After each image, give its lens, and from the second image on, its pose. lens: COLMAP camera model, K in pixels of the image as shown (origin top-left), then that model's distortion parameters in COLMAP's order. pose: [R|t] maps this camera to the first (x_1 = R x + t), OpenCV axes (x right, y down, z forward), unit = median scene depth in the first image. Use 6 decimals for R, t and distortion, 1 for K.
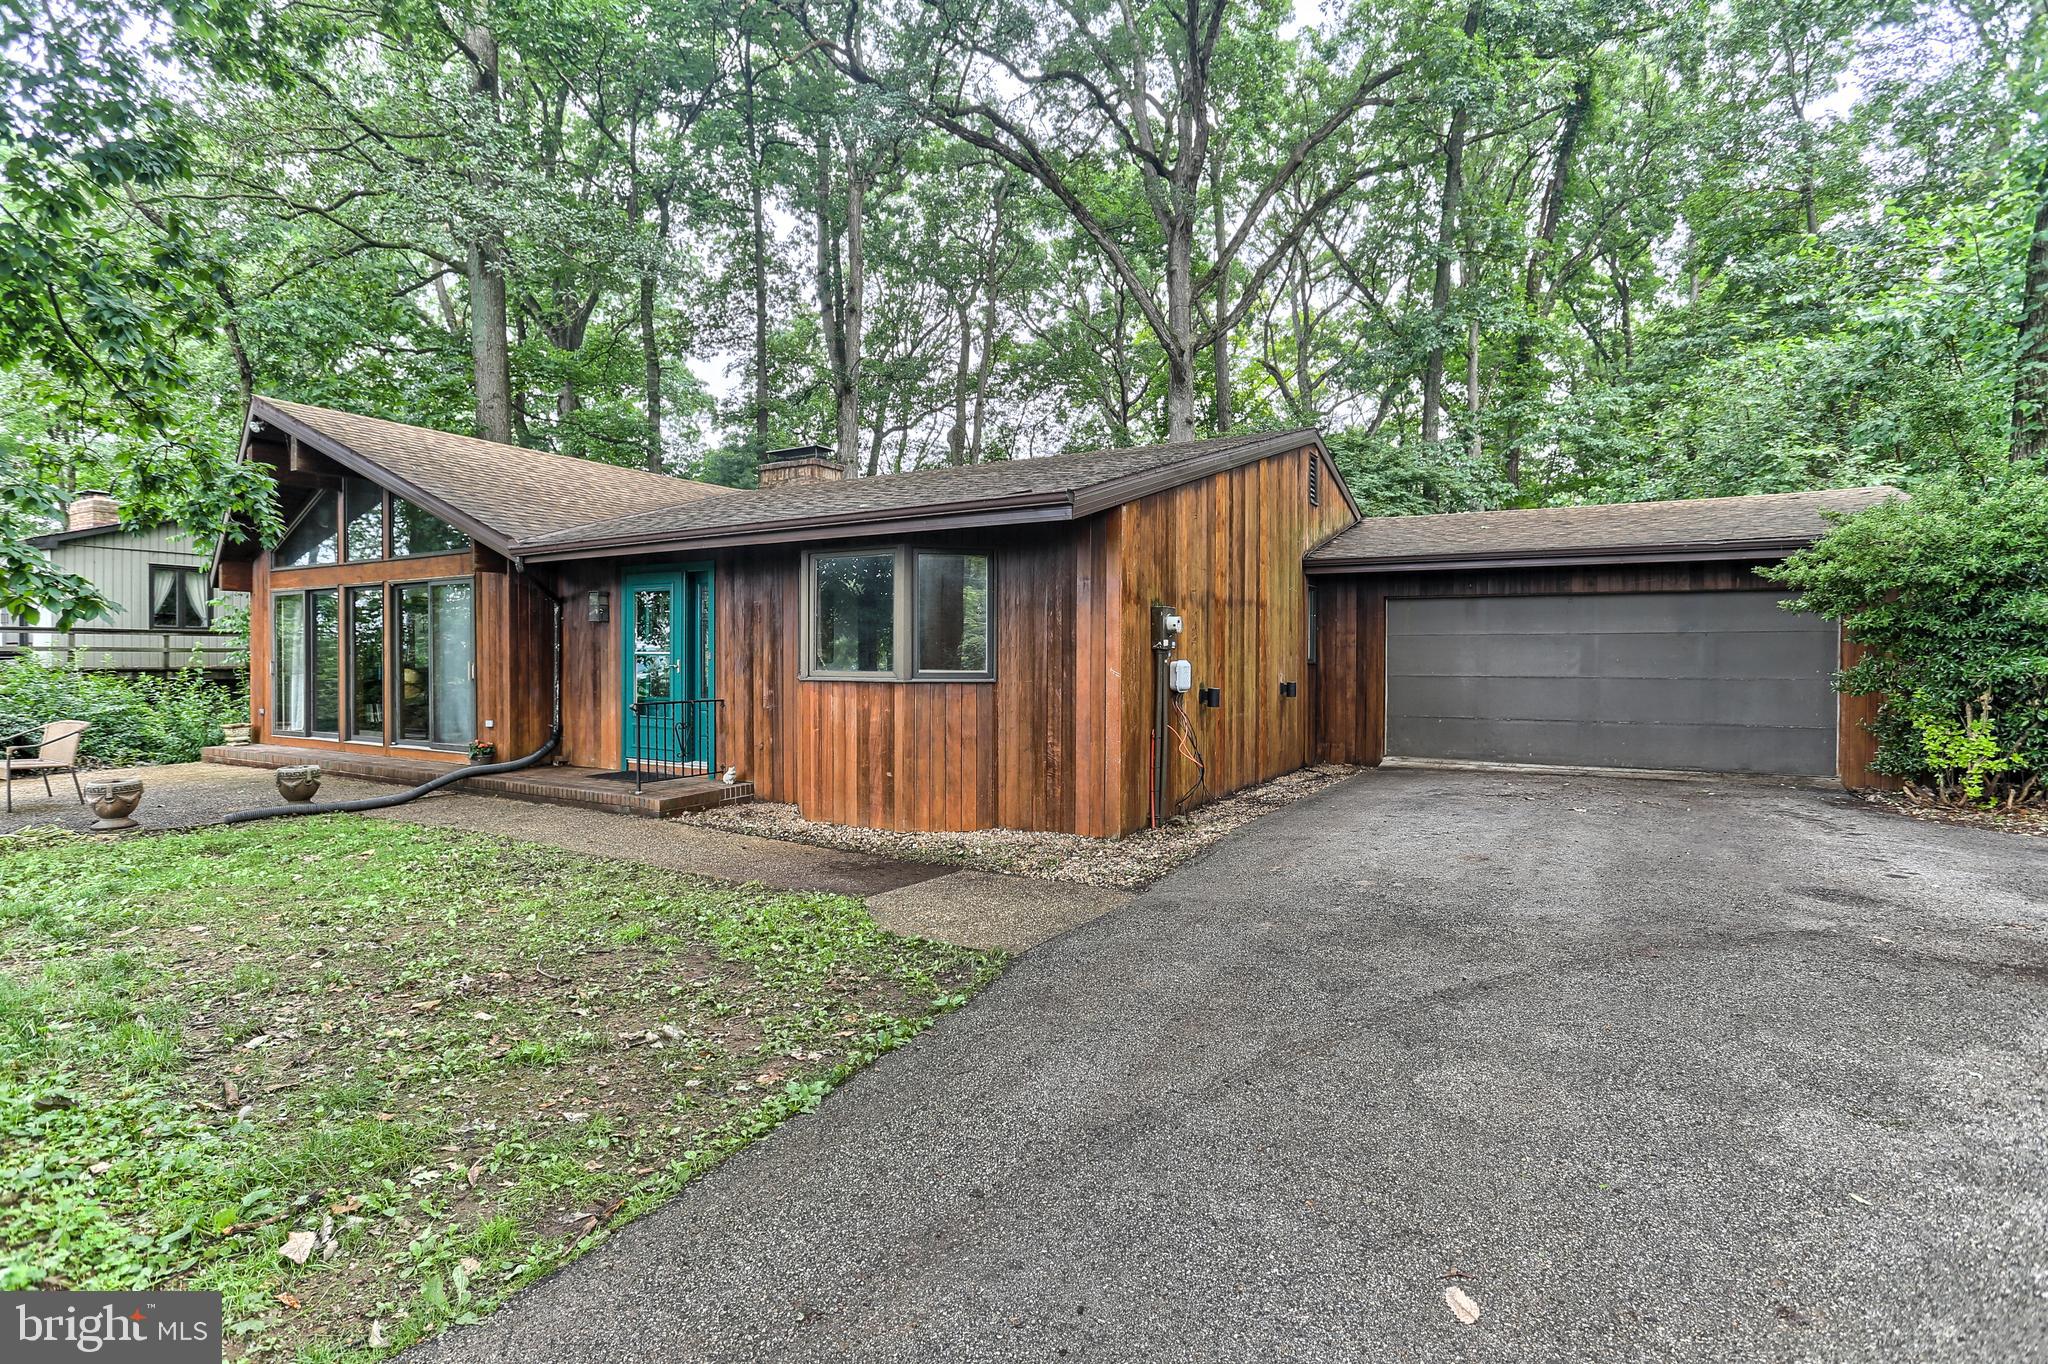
lens RADIAL K [[995.5, 0, 1030.6], [0, 995.5, 671.0], [0, 0, 1]] dist [-0.041480, 0.028390]
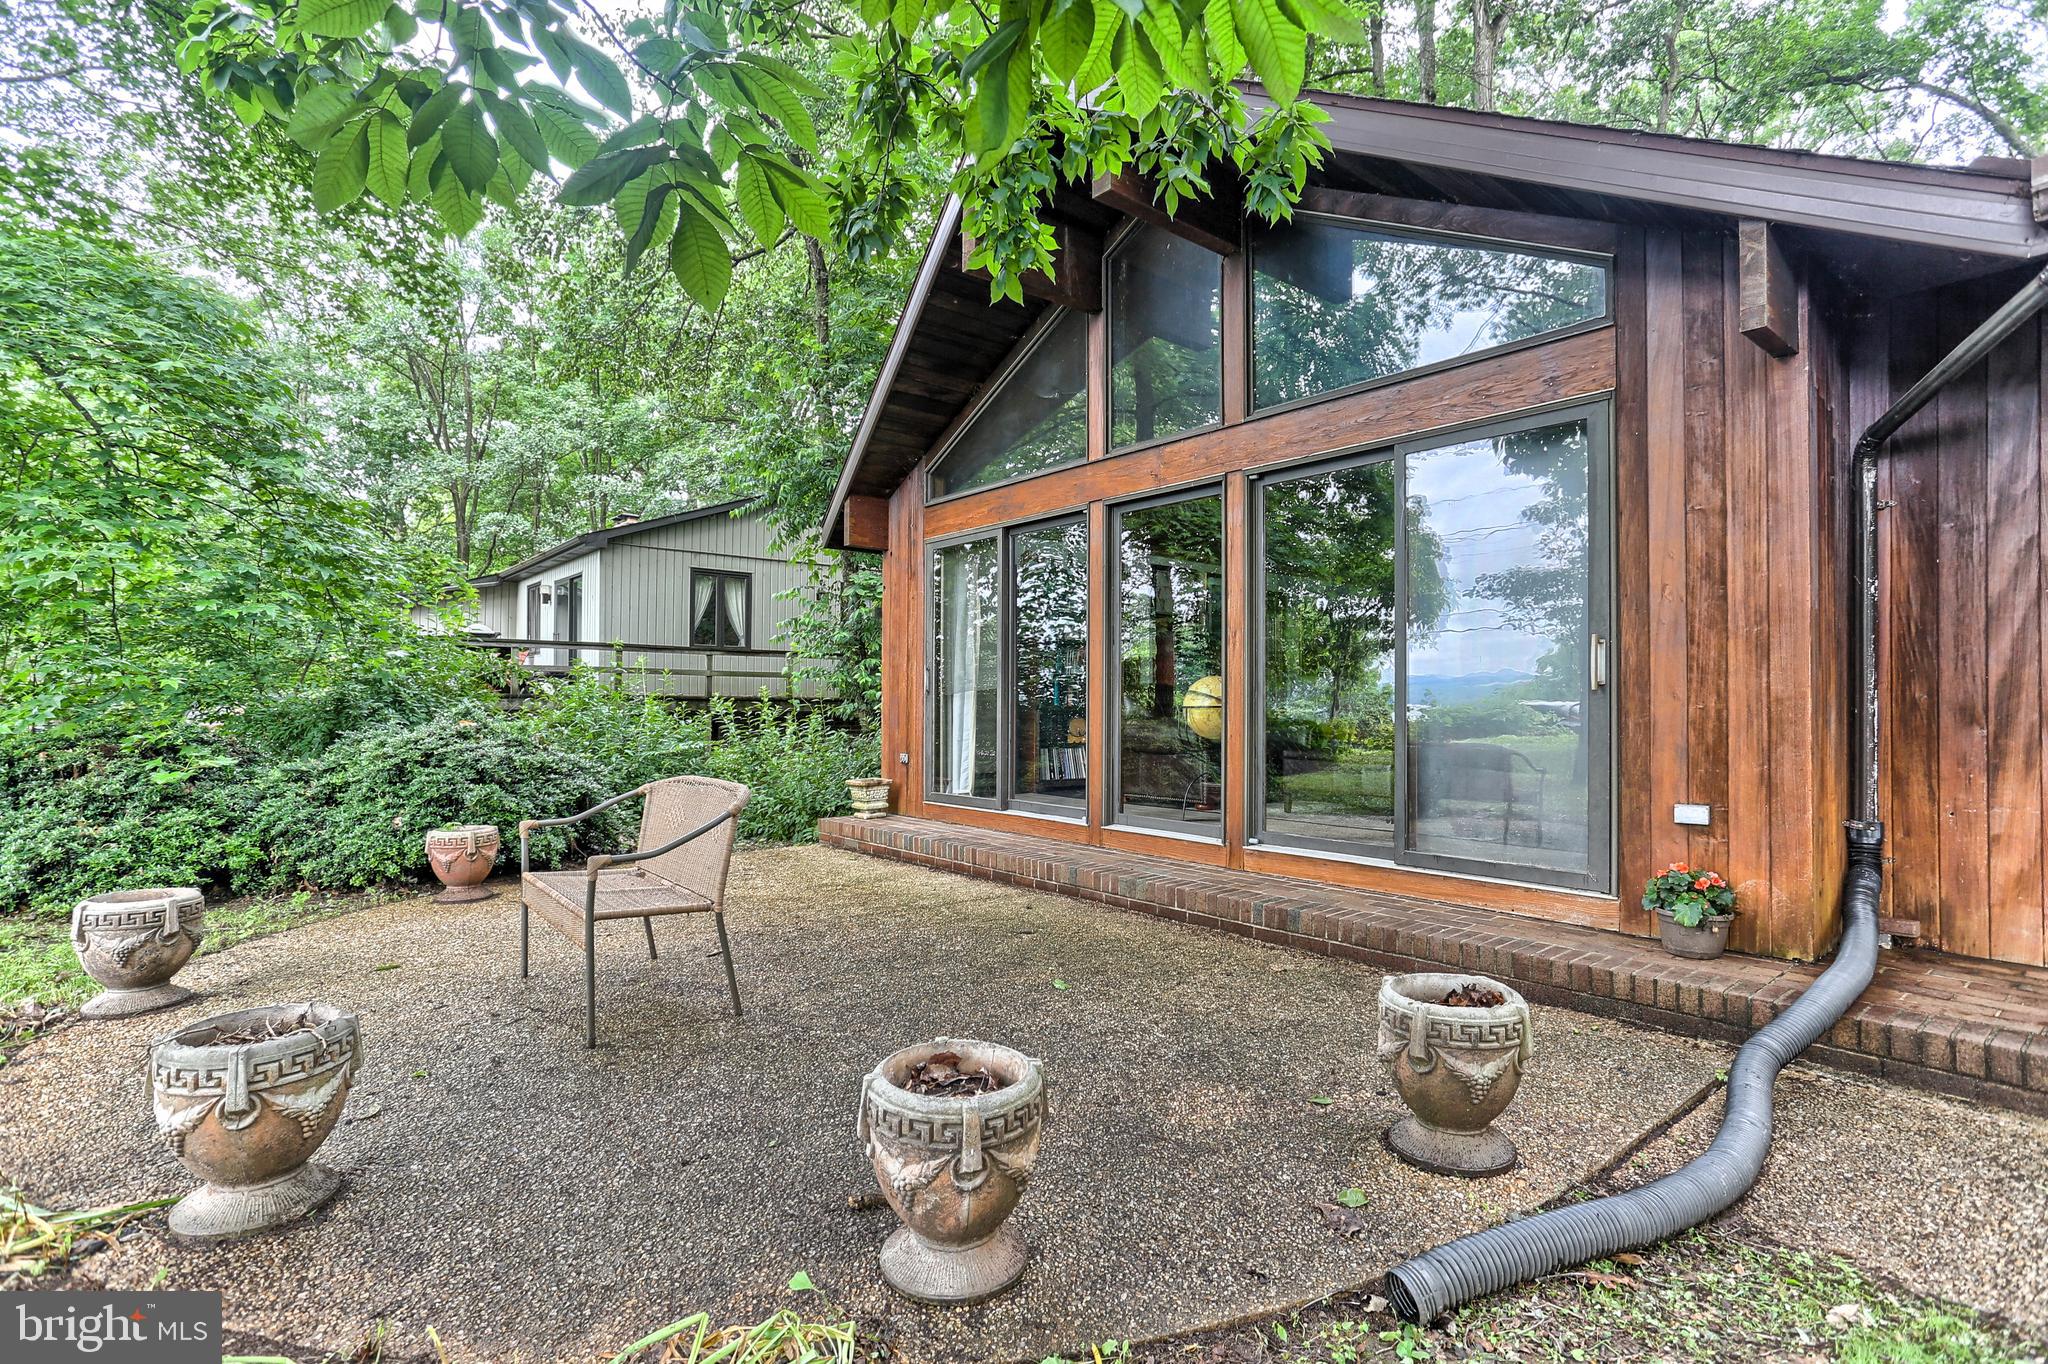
lens RADIAL K [[992.7, 0, 1024.0], [0, 992.7, 682.0], [0, 0, 1]] dist [-0.043372, 0.028047]
pose [[0.938106, -0.003409, -0.346331, -0.640568], [-0.010693, 0.999190, -0.038801, 0.023506], [0.346183, 0.040103, 0.937310, 0.599647]]
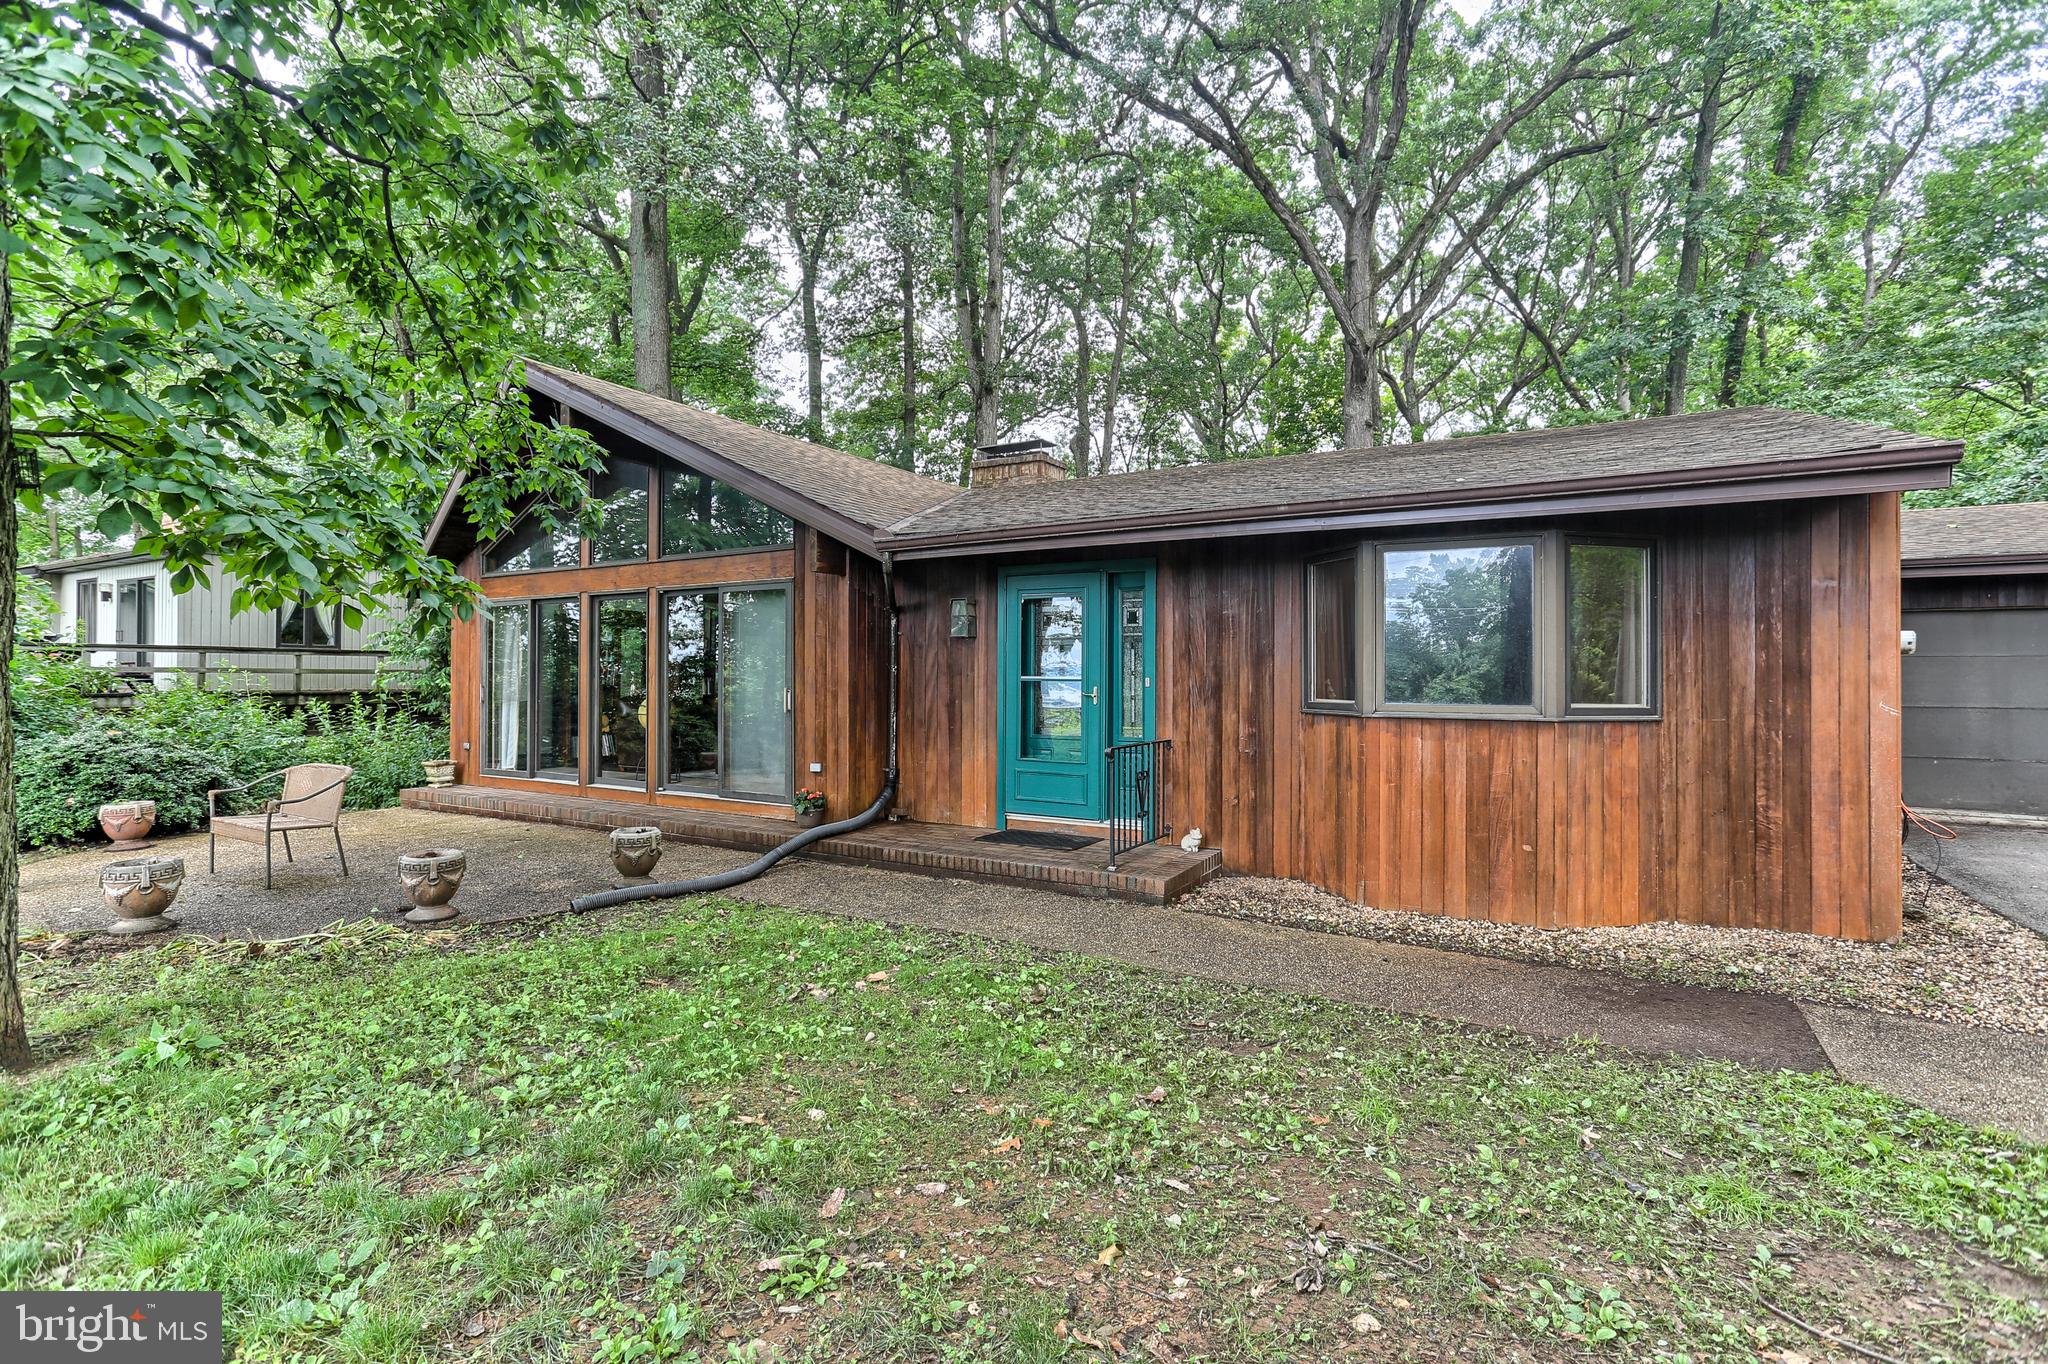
lens RADIAL K [[992.7, 0, 1024.0], [0, 992.7, 682.0], [0, 0, 1]] dist [-0.043372, 0.028047]
pose [[0.999959, 0.001905, -0.008820, -0.372508], [-0.001995, 0.999945, -0.010252, -0.006643], [0.008800, 0.010269, 0.999909, 0.210528]]
